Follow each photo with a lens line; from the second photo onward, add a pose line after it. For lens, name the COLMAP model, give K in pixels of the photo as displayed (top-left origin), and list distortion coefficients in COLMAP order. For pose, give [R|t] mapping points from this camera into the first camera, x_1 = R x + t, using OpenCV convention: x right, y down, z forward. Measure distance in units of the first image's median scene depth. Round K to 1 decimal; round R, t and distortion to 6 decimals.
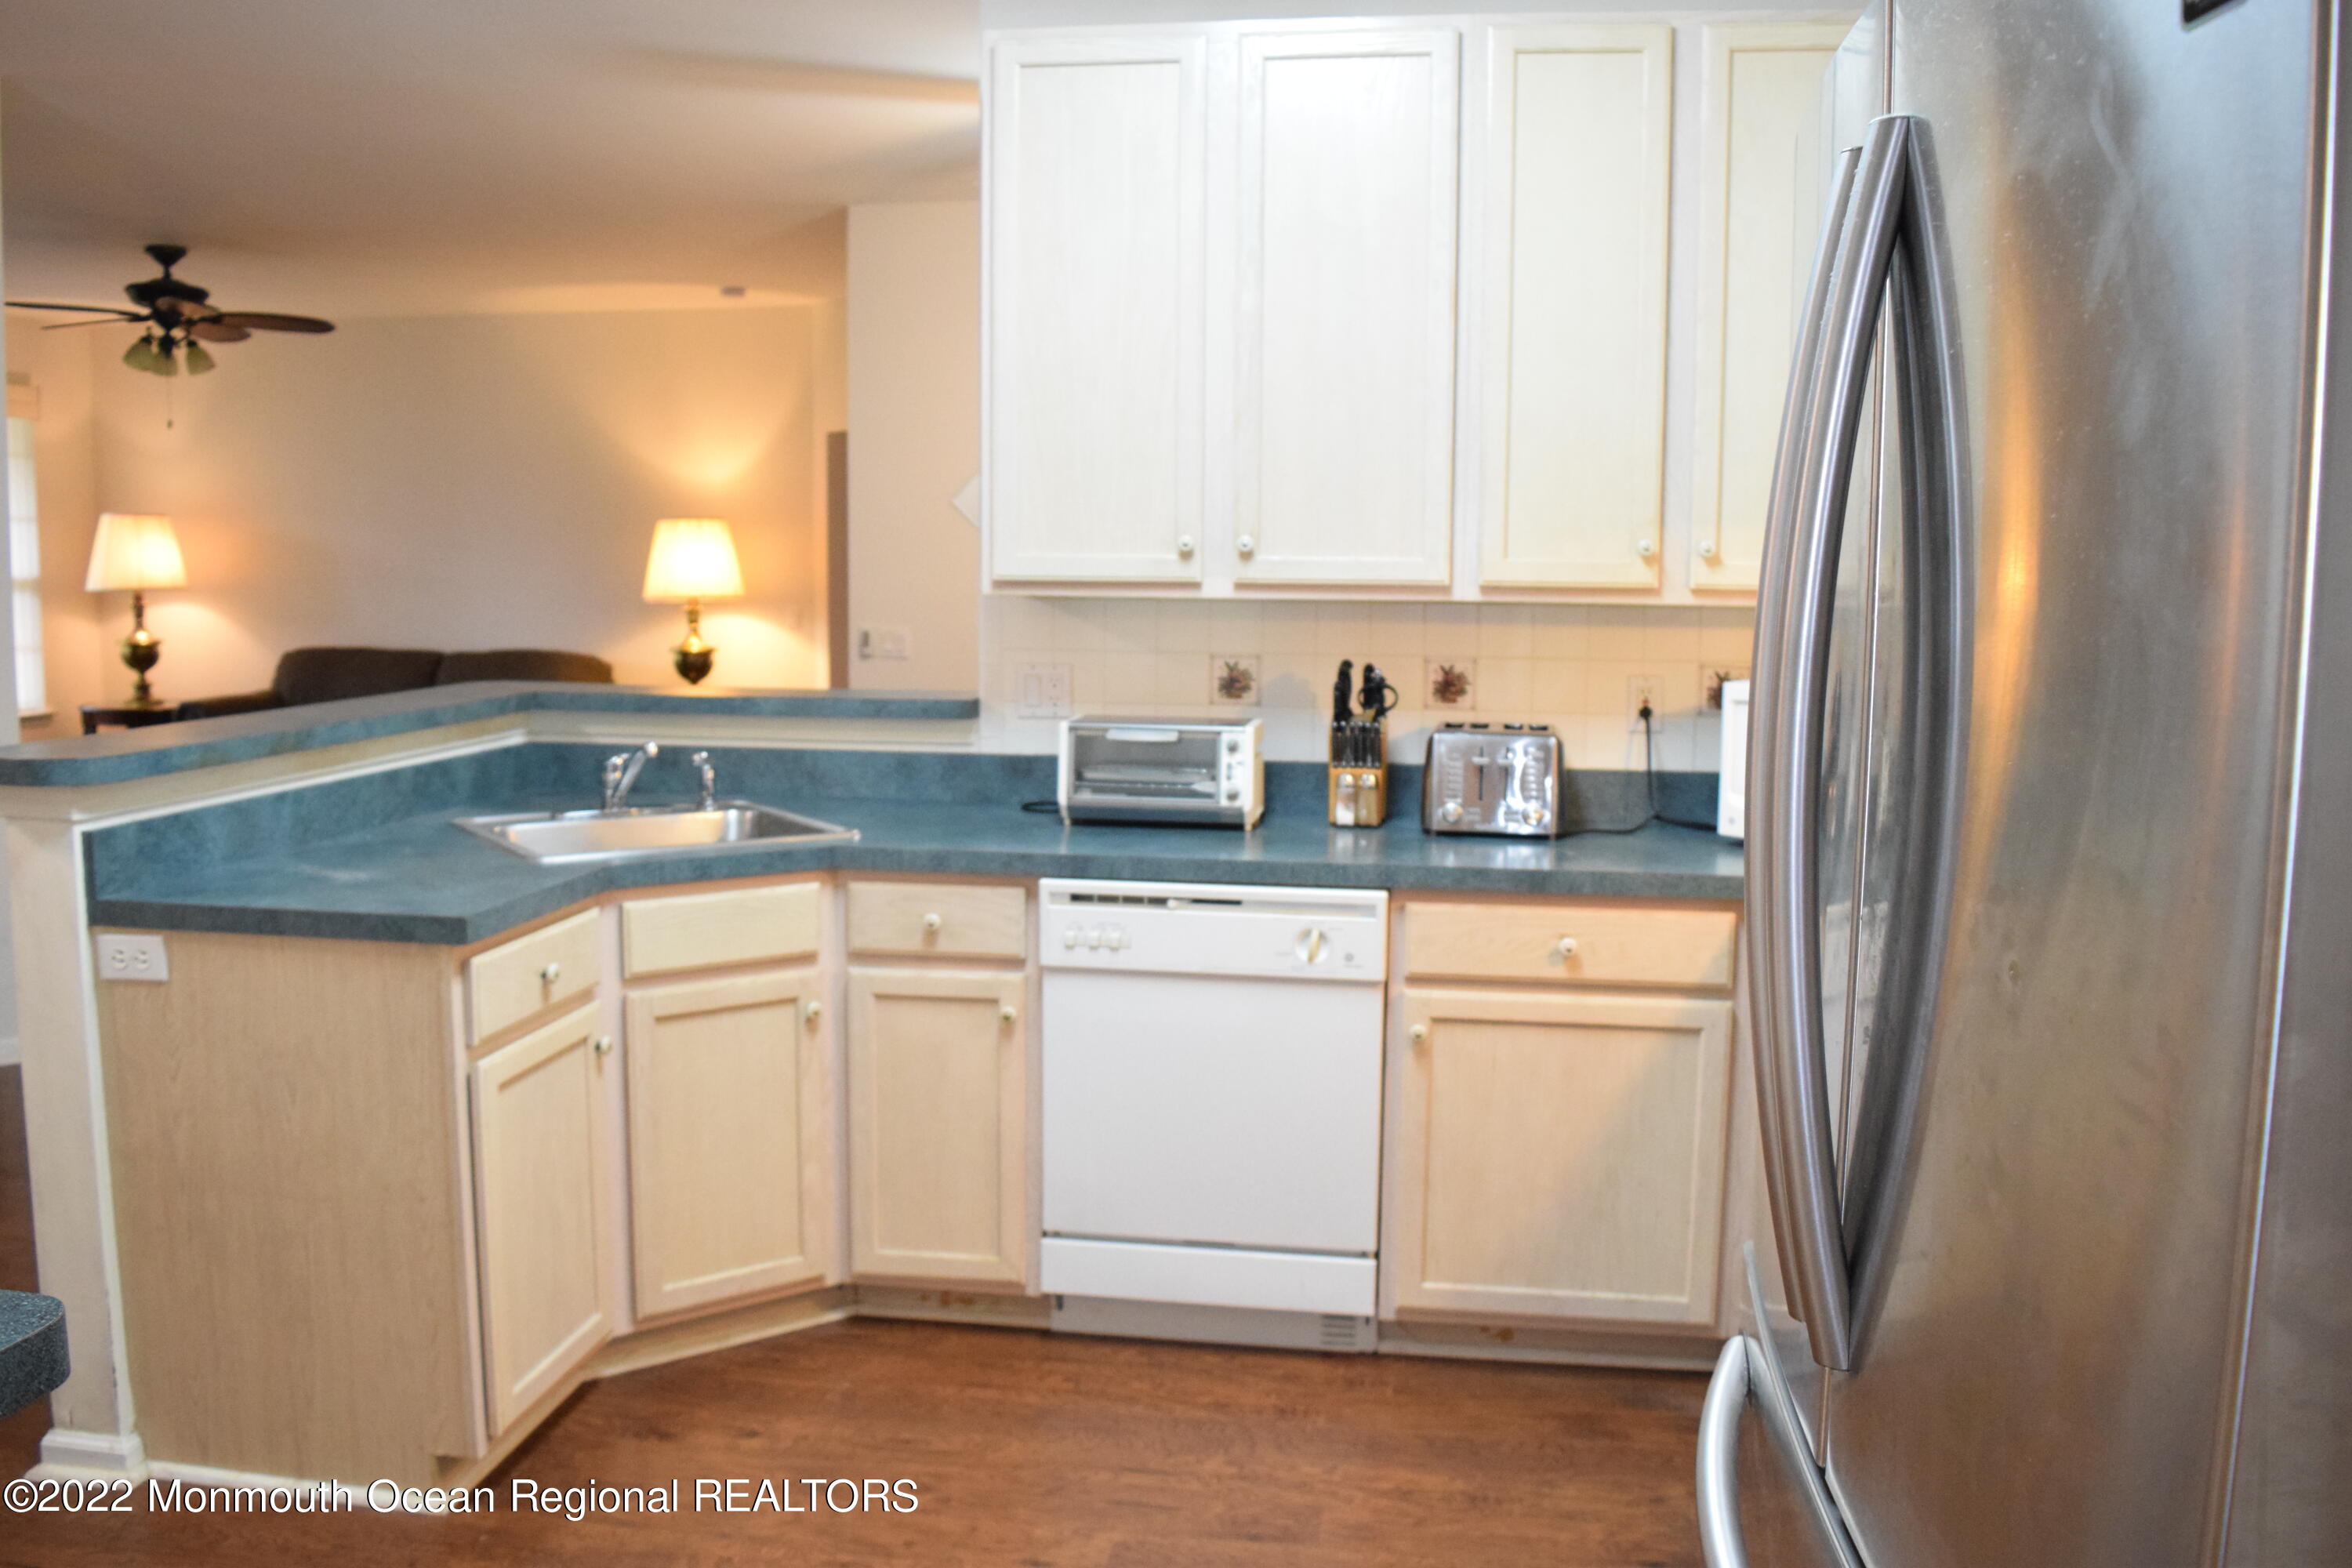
lens RADIAL K [[1828.5, 0, 1171.3], [0, 1828.5, 772.1], [0, 0, 1]] dist [-0.089821, 0.010864]
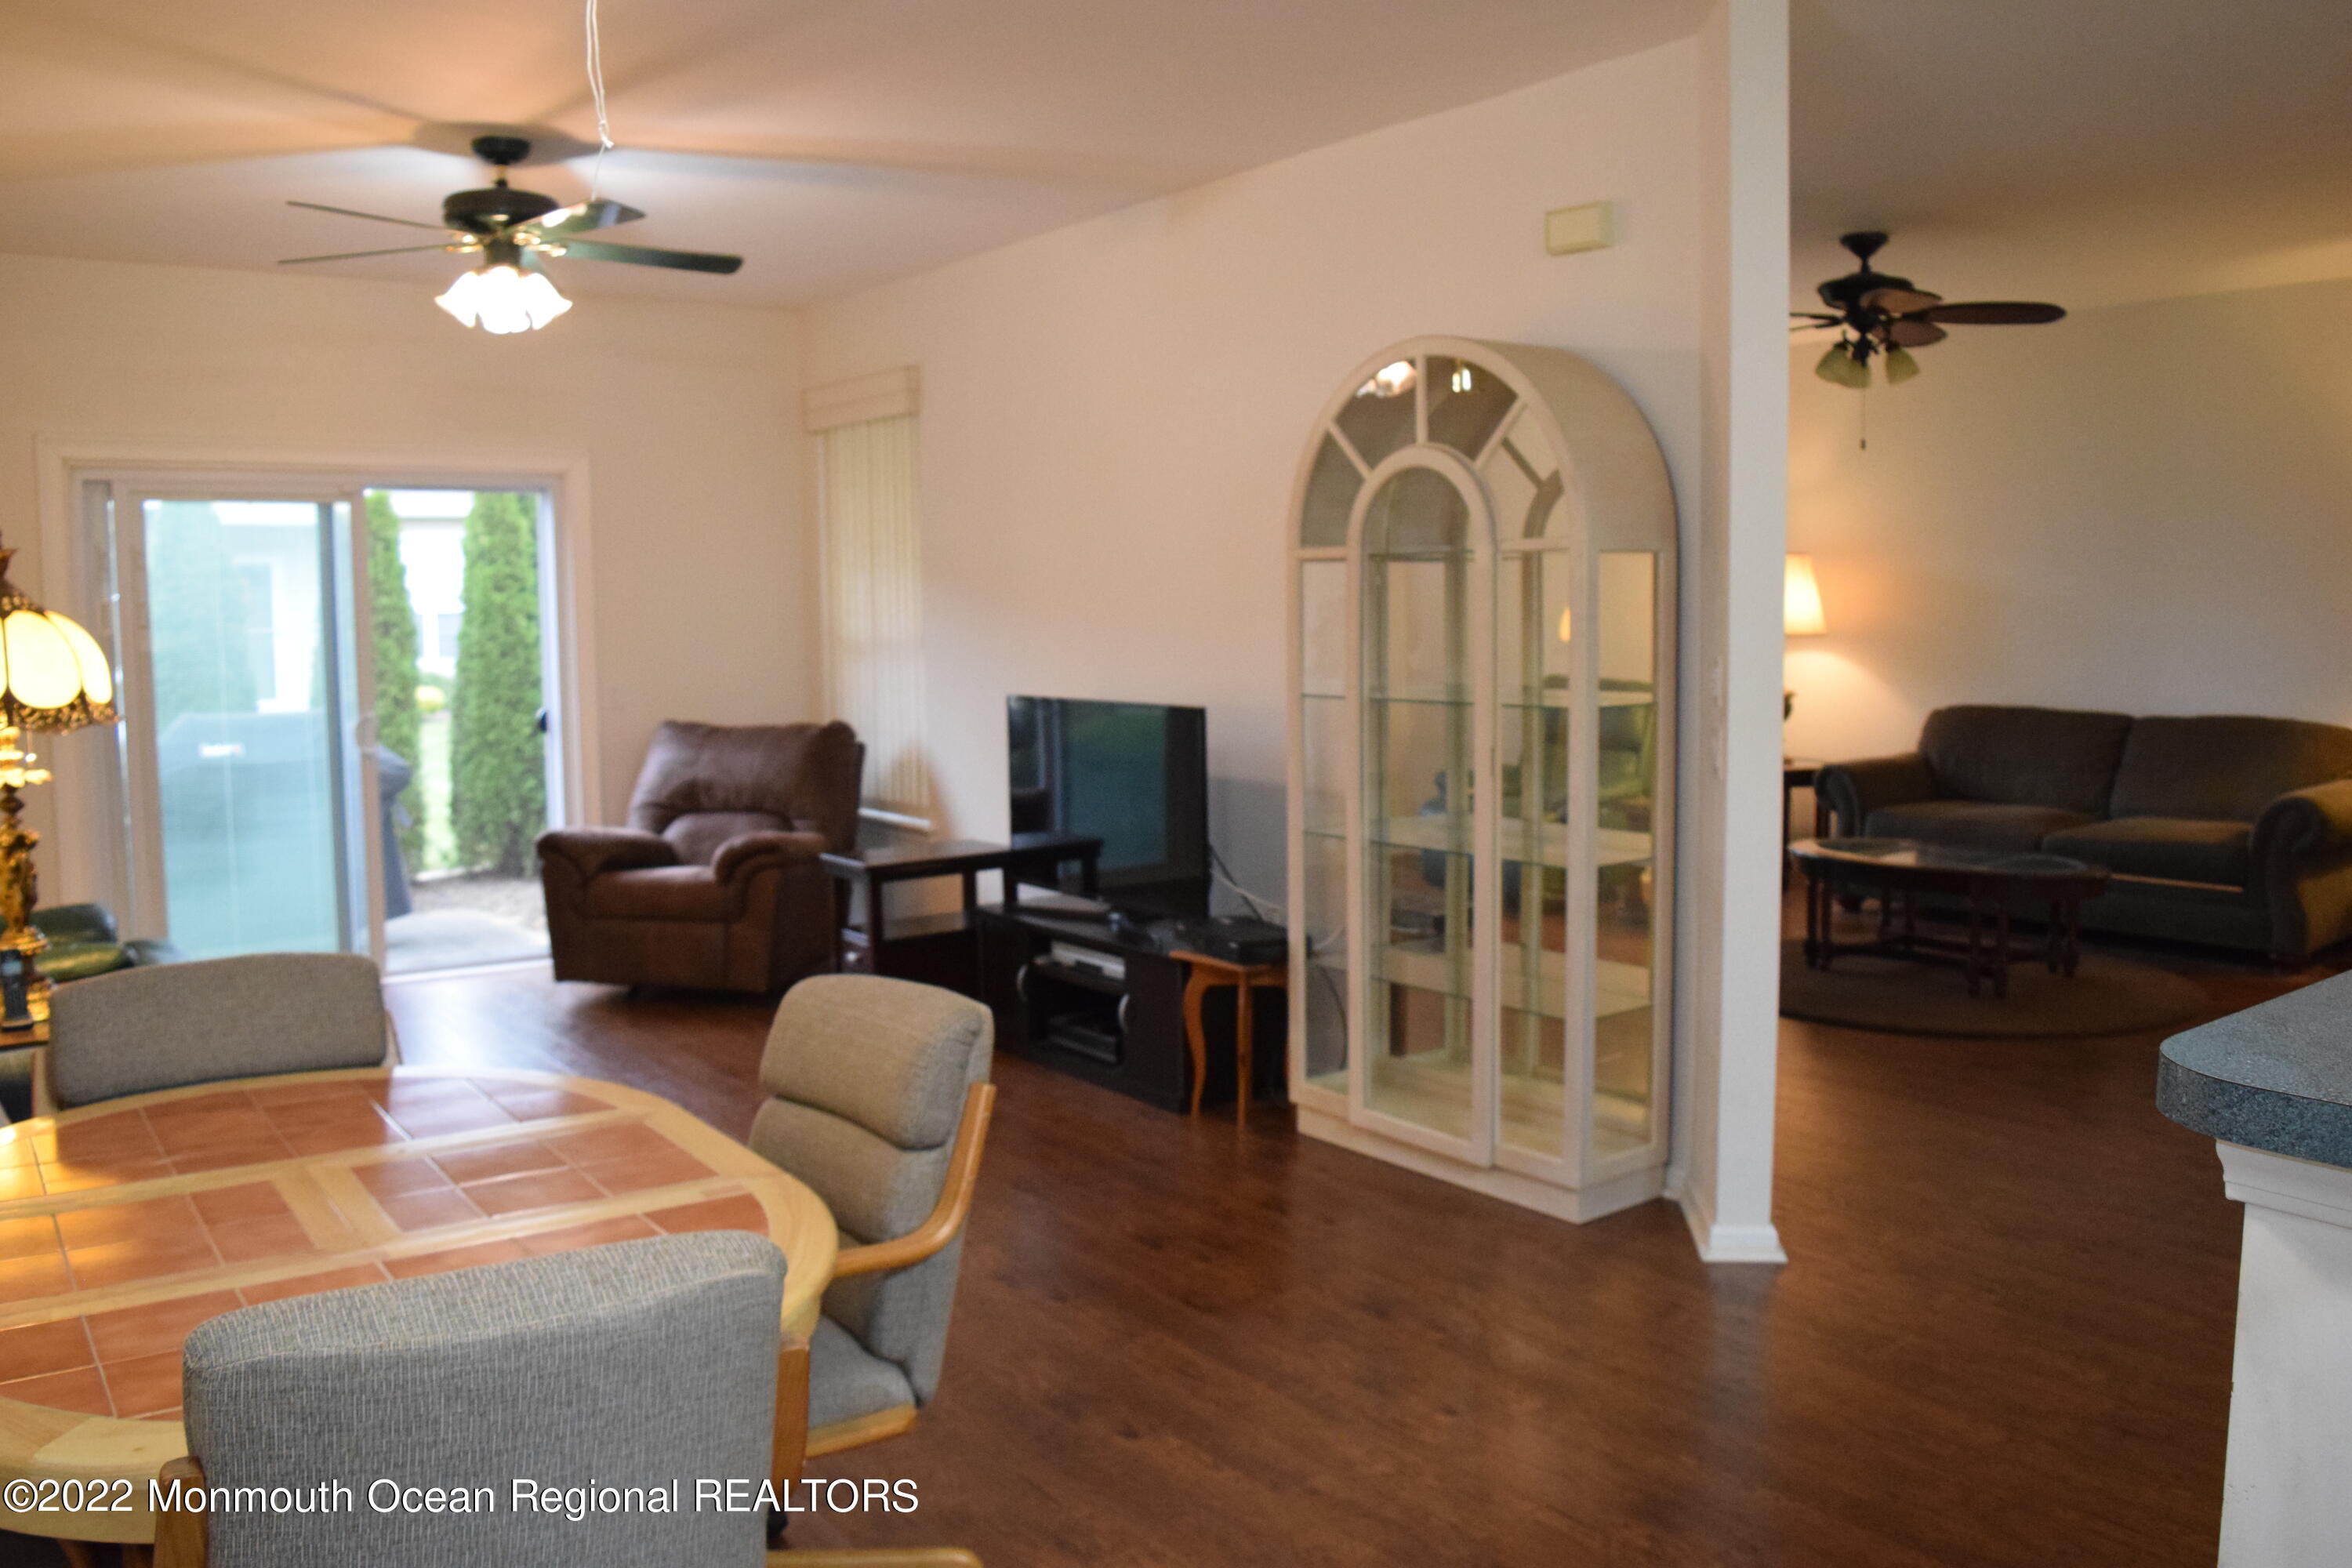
lens RADIAL K [[1828.5, 0, 1167.2], [0, 1828.5, 772.8], [0, 0, 1]] dist [-0.089821, 0.010864]
pose [[0.699249, 0.039616, -0.713780, -0.132059], [-0.053196, 0.998579, 0.003310, -0.018731], [0.712896, 0.035655, 0.700363, 0.124641]]
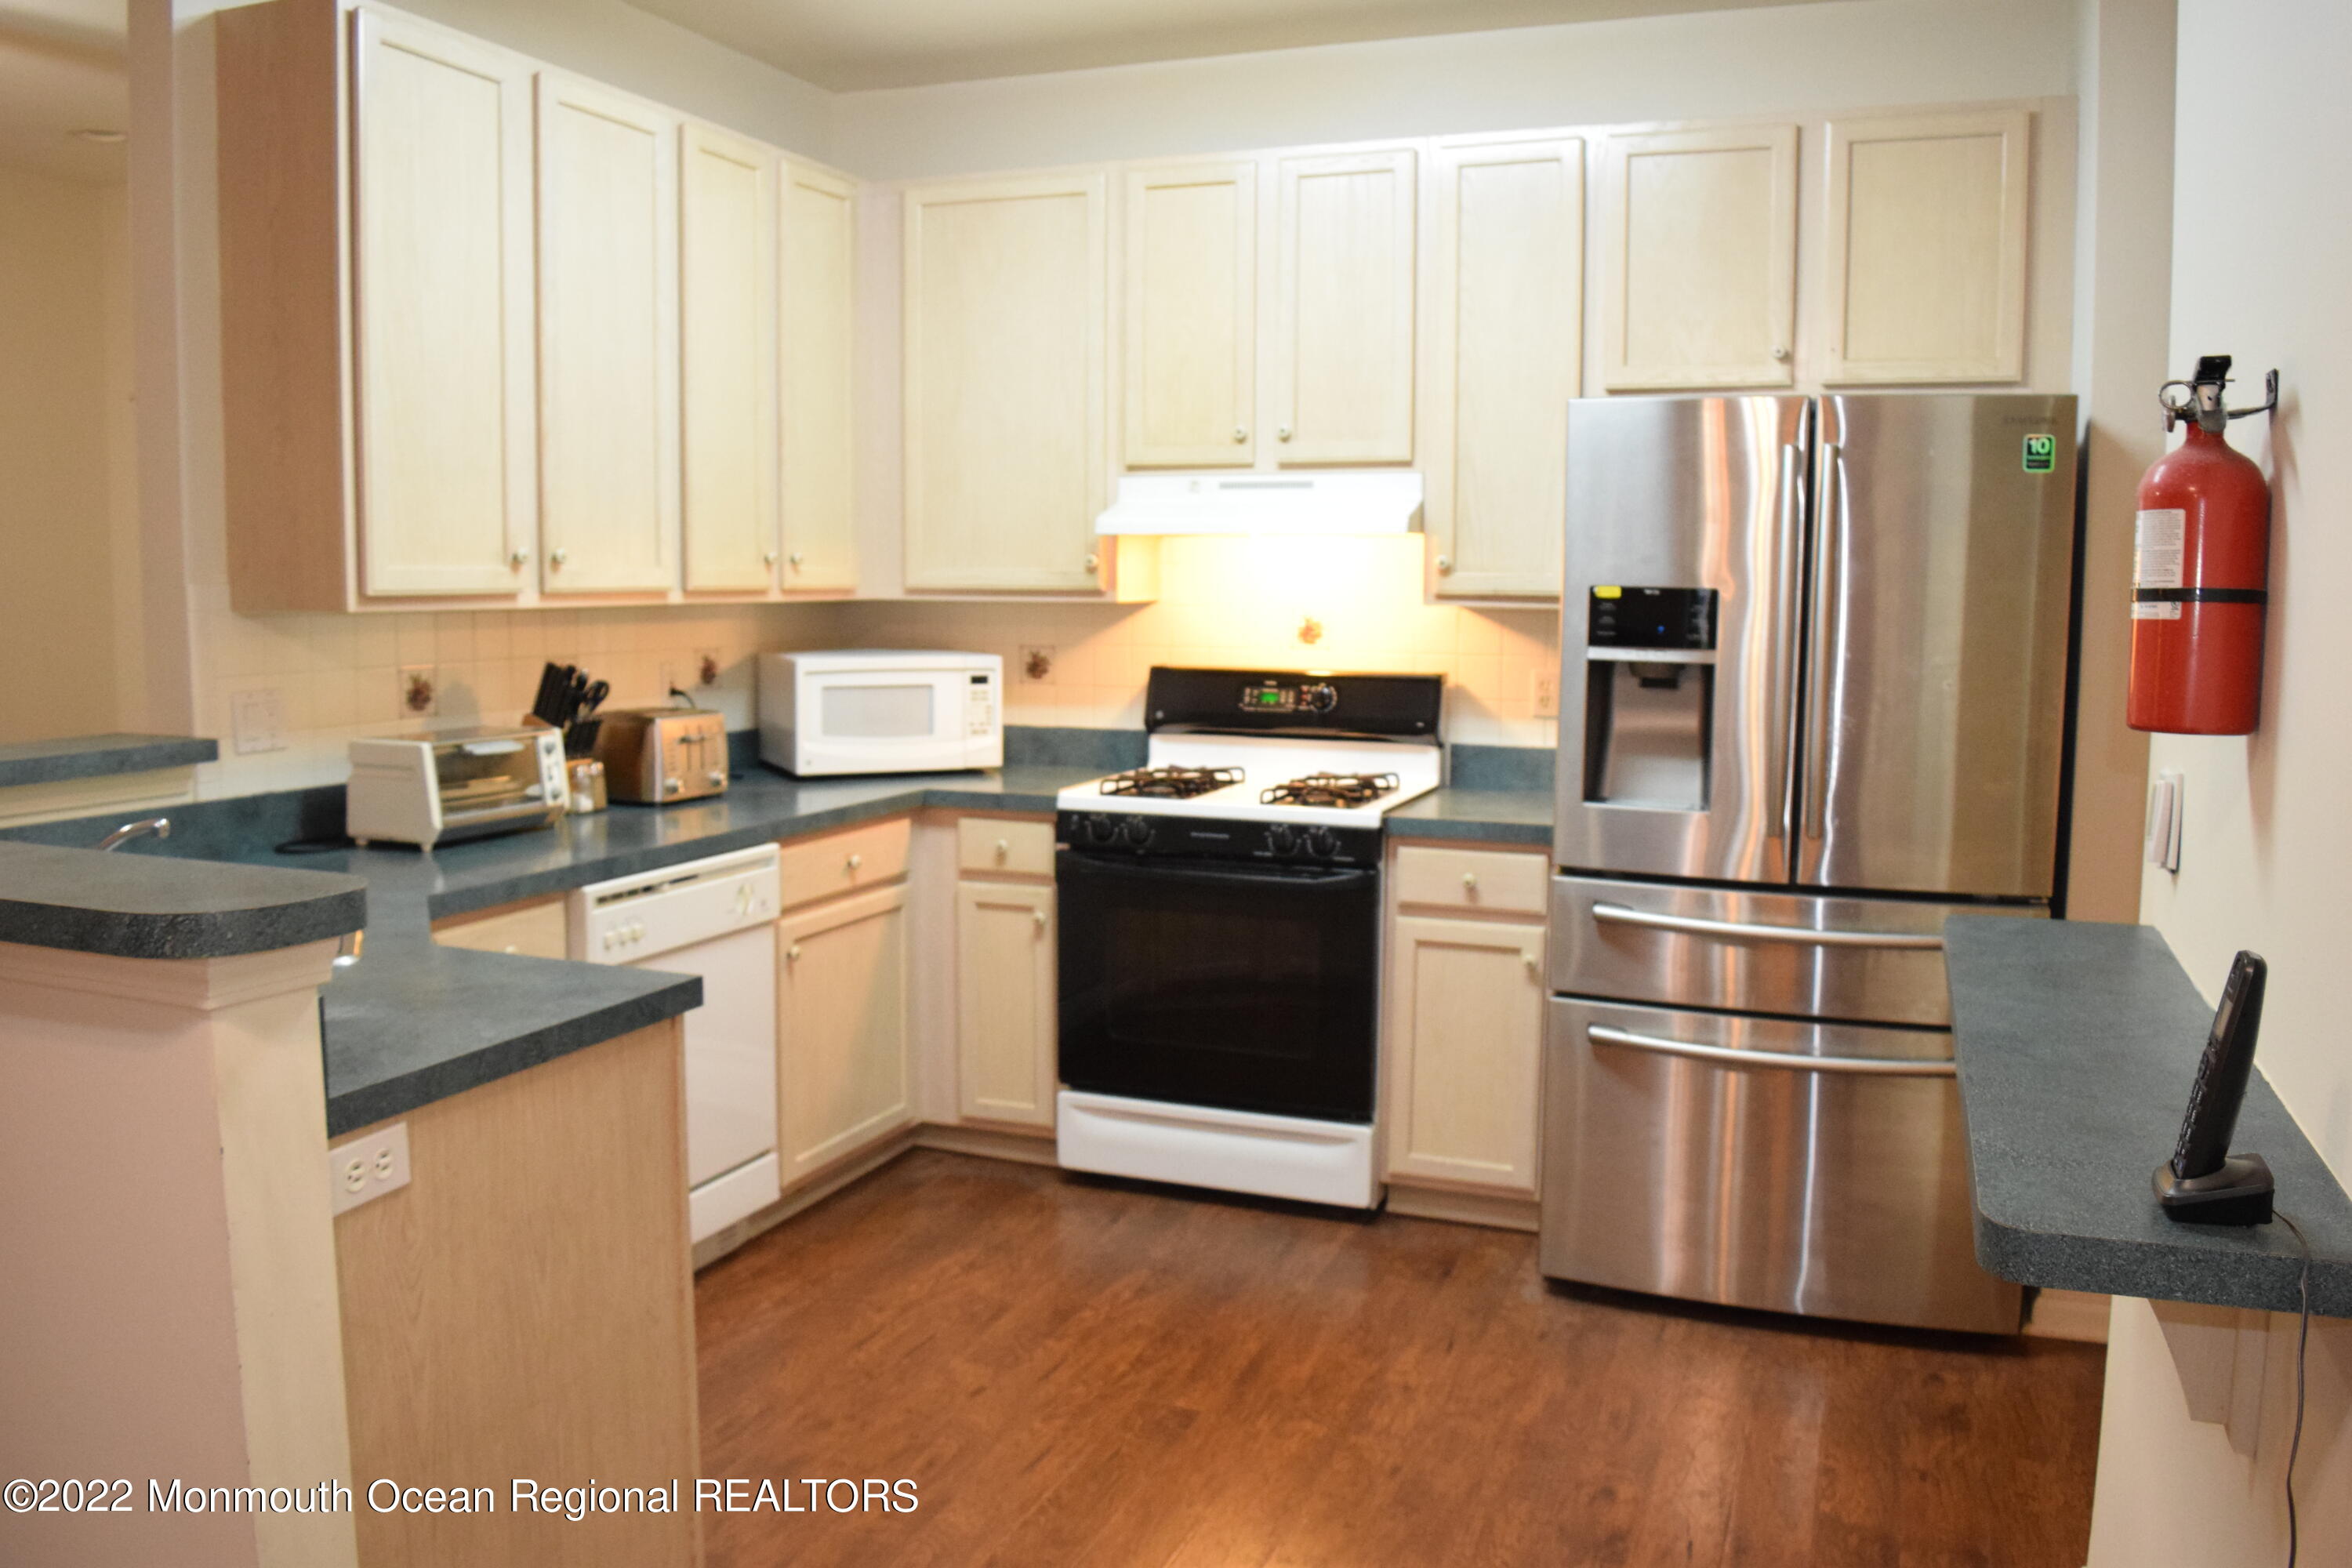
lens RADIAL K [[1828.5, 0, 1180.2], [0, 1828.5, 771.0], [0, 0, 1]] dist [-0.089821, 0.010864]
pose [[0.225284, -0.112098, 0.967823, -1.163638], [0.104230, 0.990431, 0.090455, -0.075232], [-0.968702, 0.080498, 0.234813, 0.529061]]
